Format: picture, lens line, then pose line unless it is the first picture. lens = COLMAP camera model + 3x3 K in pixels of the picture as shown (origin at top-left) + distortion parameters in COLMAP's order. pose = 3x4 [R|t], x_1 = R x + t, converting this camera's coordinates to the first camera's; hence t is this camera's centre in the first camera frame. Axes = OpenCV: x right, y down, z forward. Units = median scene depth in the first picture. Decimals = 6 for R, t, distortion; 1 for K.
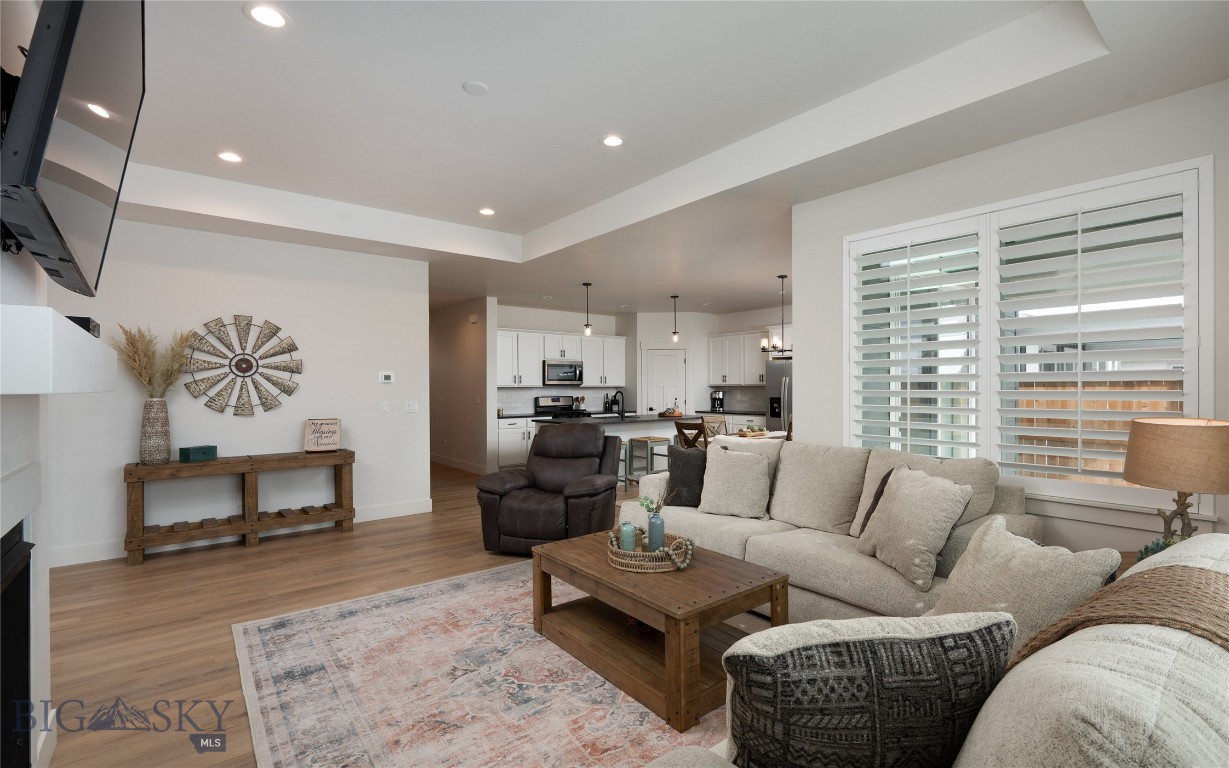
lens RADIAL K [[551.0, 0, 640.5], [0, 551.0, 387.5], [0, 0, 1]] dist [0.000045, -0.000224]
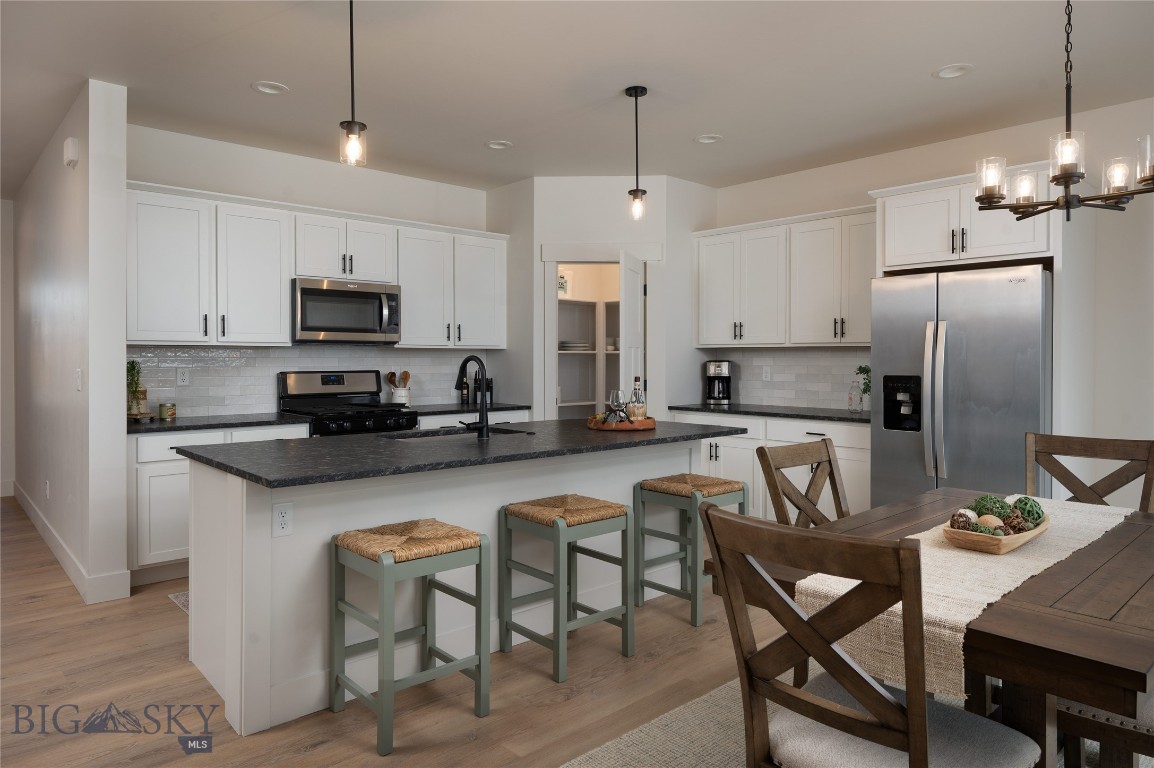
lens RADIAL K [[716.8, 0, 584.2], [0, 716.8, 377.4], [0, 0, 1]] dist [-0.001513, -0.000326]
pose [[0.998849, 0.003482, 0.047844, 0.007266], [-0.004607, 0.999715, 0.023437, 0.008923], [-0.047749, -0.023631, 0.998580, 0.536294]]
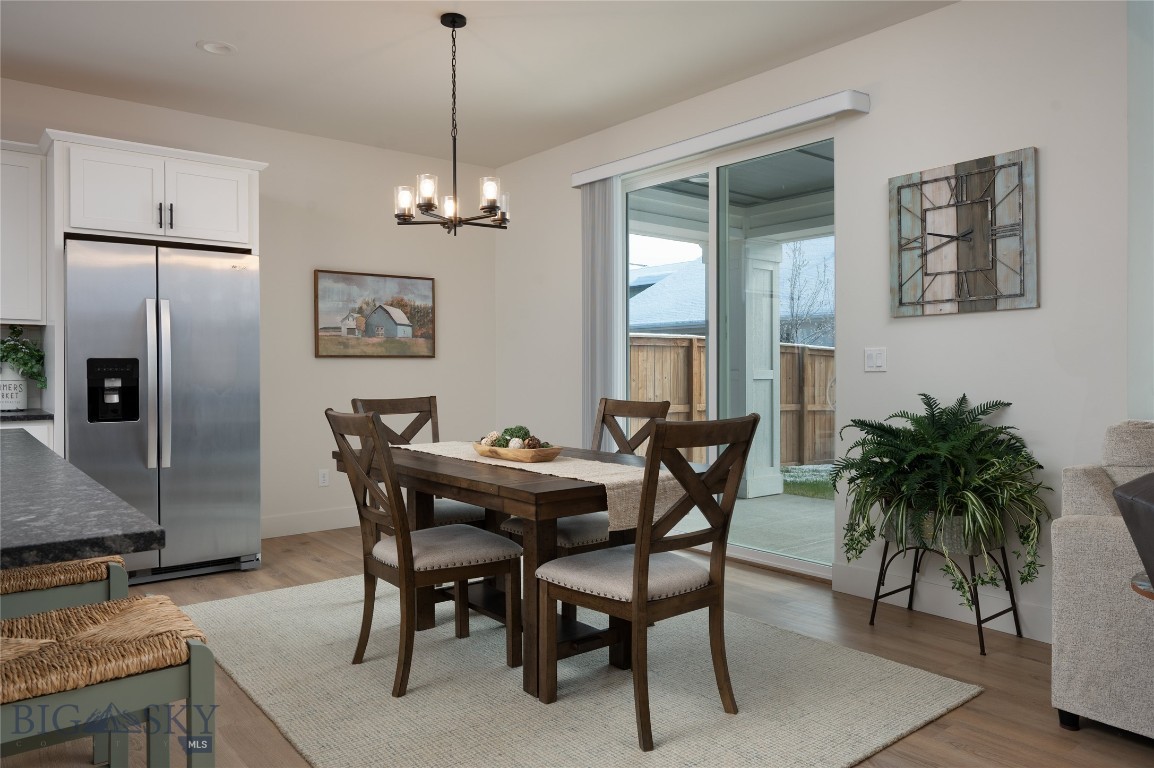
lens RADIAL K [[791.9, 0, 598.2], [0, 791.9, 371.0], [0, 0, 1]] dist [-0.008629, -0.001636]
pose [[0.009895, 0.001203, 0.999950, -0.215773], [0.004053, 0.999991, -0.001243, 0.027327], [-0.999943, 0.004065, 0.009890, 0.725751]]
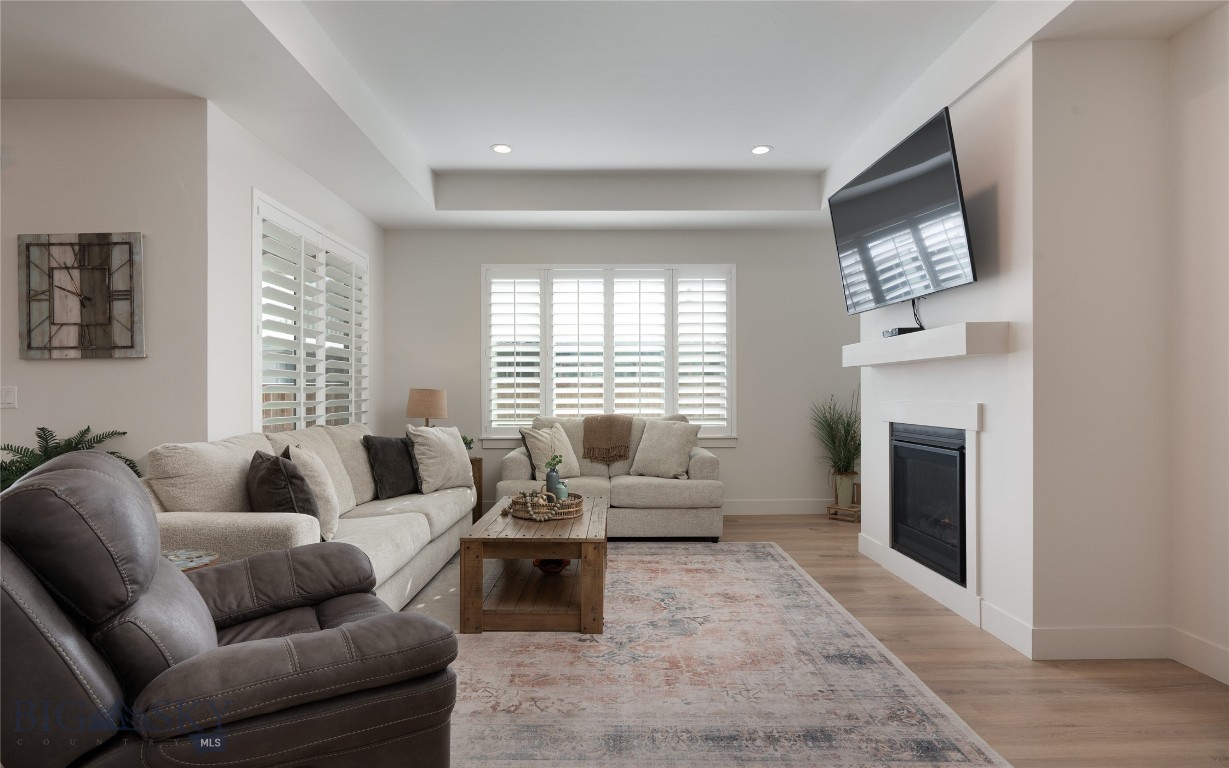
lens RADIAL K [[623.3, 0, 608.8], [0, 623.3, 388.5], [0, 0, 1]] dist [-0.005689, 0.002051]
pose [[-0.766708, 0.010643, 0.641908, -0.301191], [0.008108, 0.999943, -0.006895, 0.021378], [-0.641945, -0.000082, -0.766751, 0.629043]]
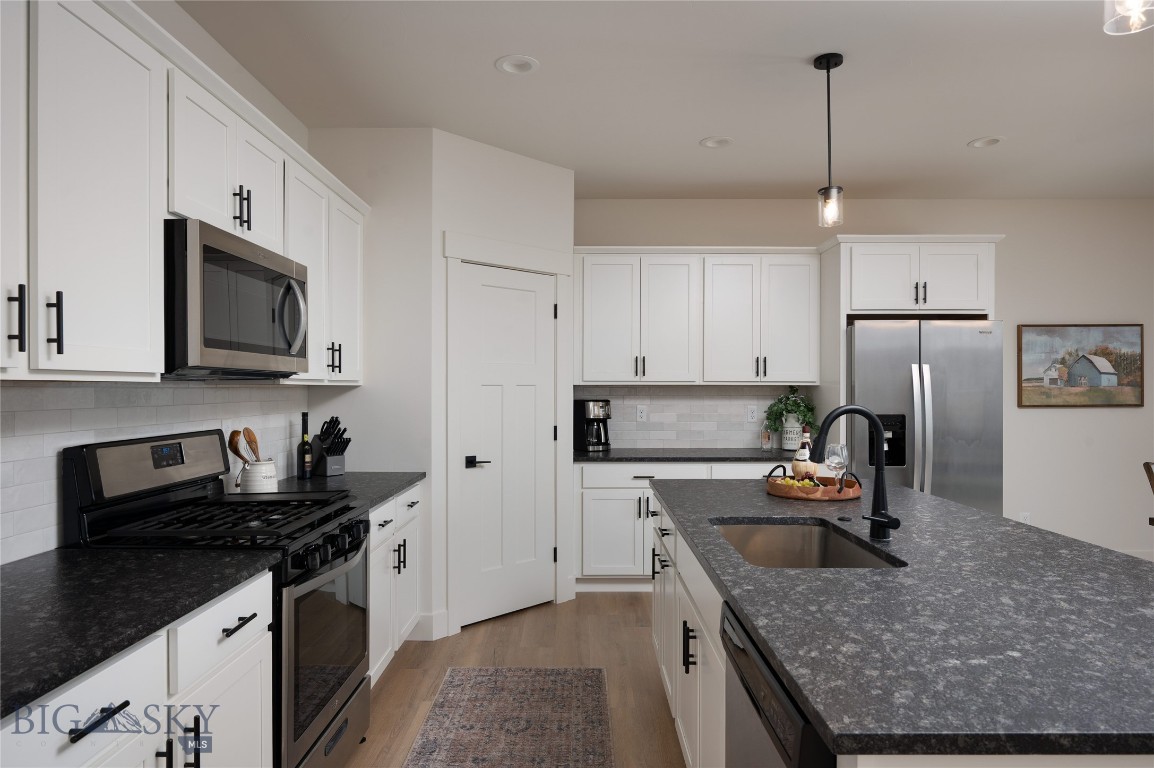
lens RADIAL K [[698.8, 0, 574.6], [0, 698.8, 387.0], [0, 0, 1]] dist [-0.000557, -0.001267]
pose [[0.644463, 0.005475, 0.764616, -0.284555], [0.000160, 0.999973, -0.007296, 0.001779], [-0.764635, 0.004824, 0.644445, 0.864674]]
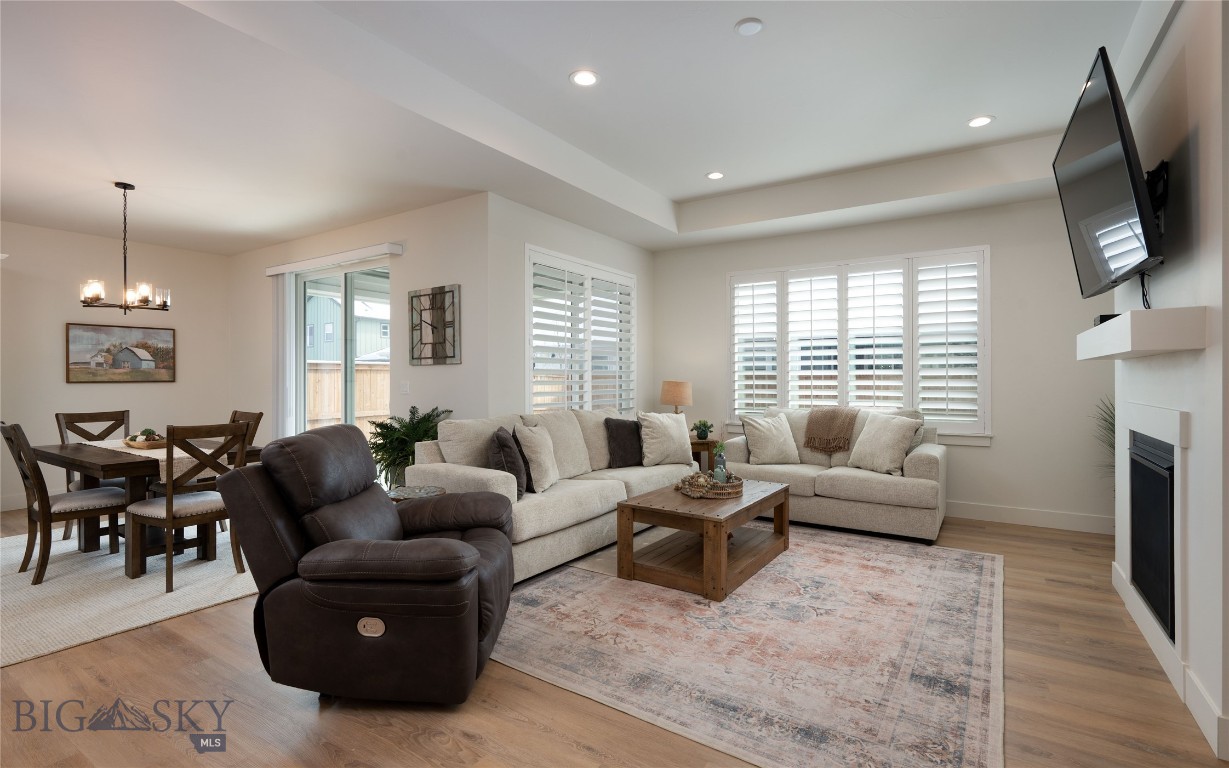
lens RADIAL K [[566.7, 0, 621.6], [0, 566.7, 374.6], [0, 0, 1]] dist [-0.002659, 0.000478]
pose [[-0.287854, 0.010247, 0.957620, -0.404269], [0.004639, 0.999946, -0.009305, 0.014001], [-0.957663, 0.001764, -0.287886, 0.526761]]
